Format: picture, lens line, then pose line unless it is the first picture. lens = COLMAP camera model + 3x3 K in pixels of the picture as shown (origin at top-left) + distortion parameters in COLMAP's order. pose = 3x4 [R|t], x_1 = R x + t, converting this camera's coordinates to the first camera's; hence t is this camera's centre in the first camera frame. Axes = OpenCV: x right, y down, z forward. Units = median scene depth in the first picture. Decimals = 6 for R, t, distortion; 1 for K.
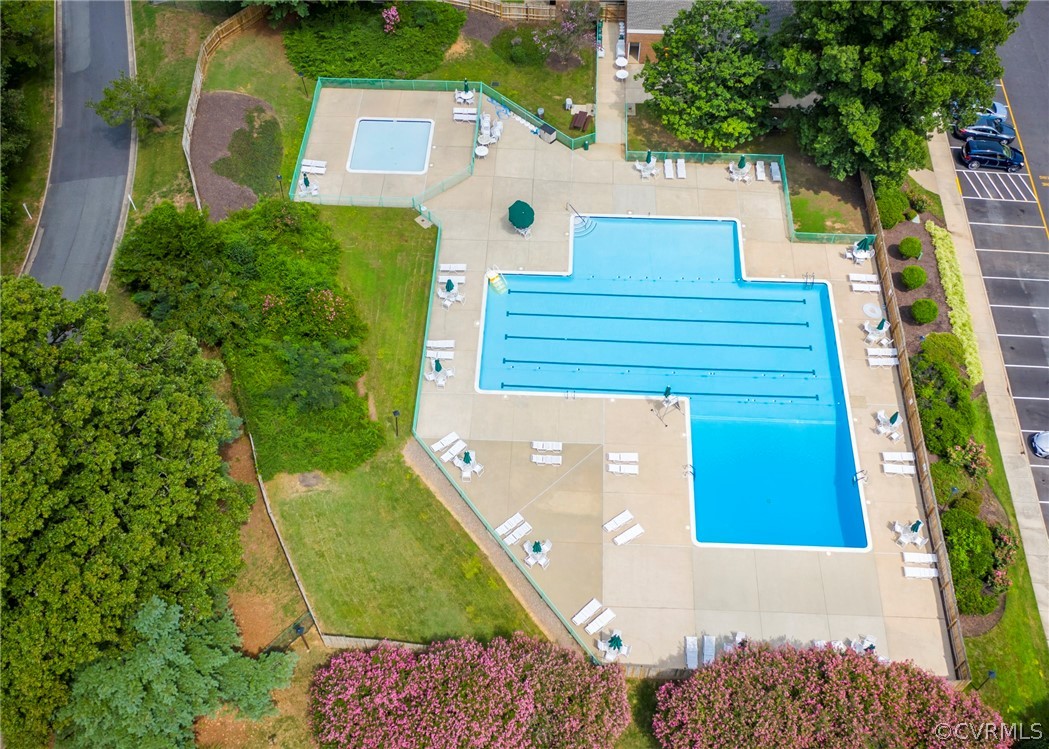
lens RADIAL K [[1061.9, 0, 525.6], [0, 1061.9, 369.7], [0, 0, 1]] dist [-0.011888, 0.011136]
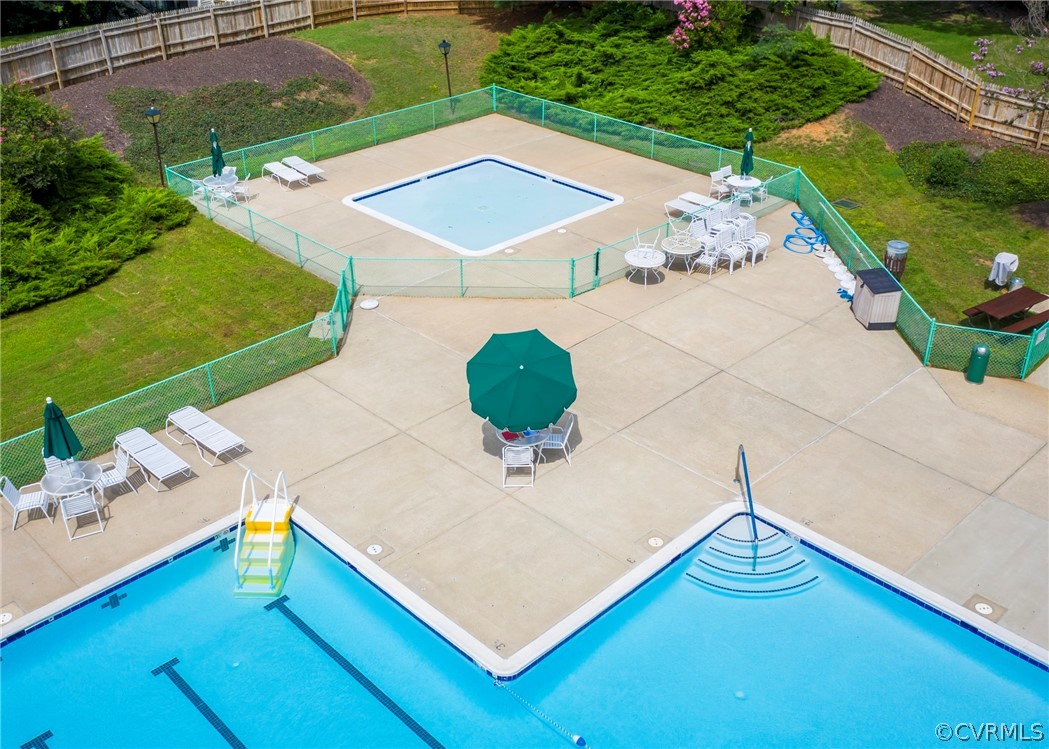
lens RADIAL K [[1061.9, 0, 525.6], [0, 1061.9, 369.7], [0, 0, 1]] dist [-0.011888, 0.011136]
pose [[0.733320, 0.340745, -0.588333, 0.140909], [-0.554981, 0.799868, -0.228489, -0.089719], [0.392732, 0.494069, 0.775666, 0.792520]]
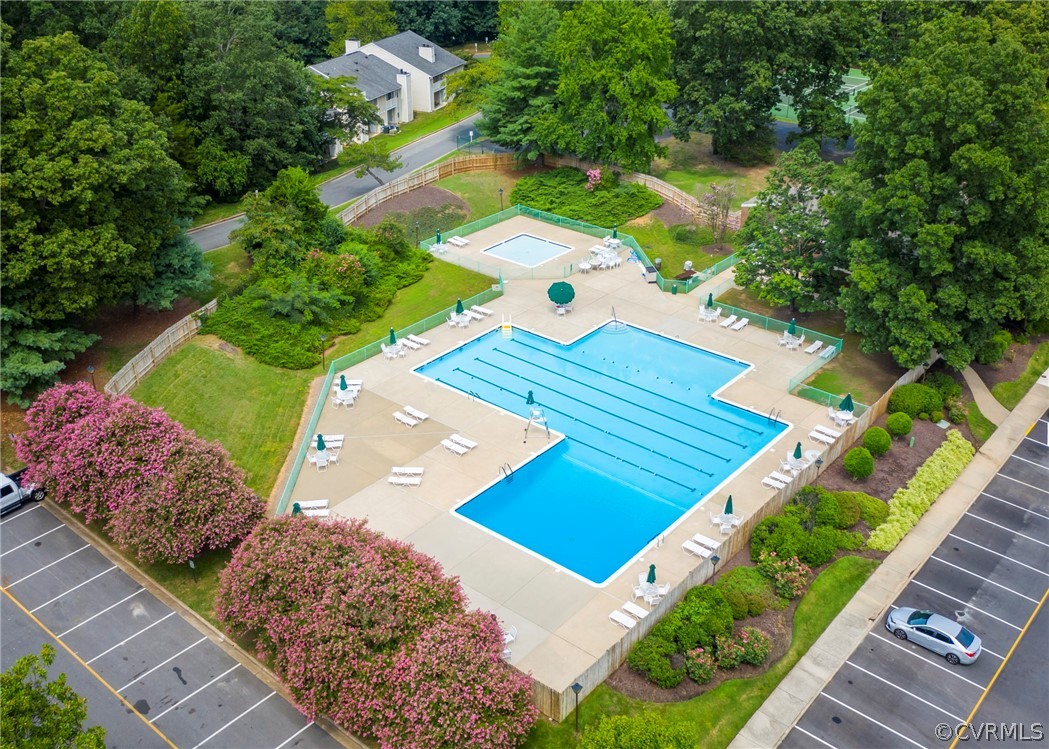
lens RADIAL K [[1061.9, 0, 525.6], [0, 1061.9, 369.7], [0, 0, 1]] dist [-0.011888, 0.011136]
pose [[0.797535, 0.289226, -0.529420, 0.546947], [-0.496755, 0.812798, -0.304291, 0.256199], [0.342303, 0.505675, 0.791910, 0.177364]]
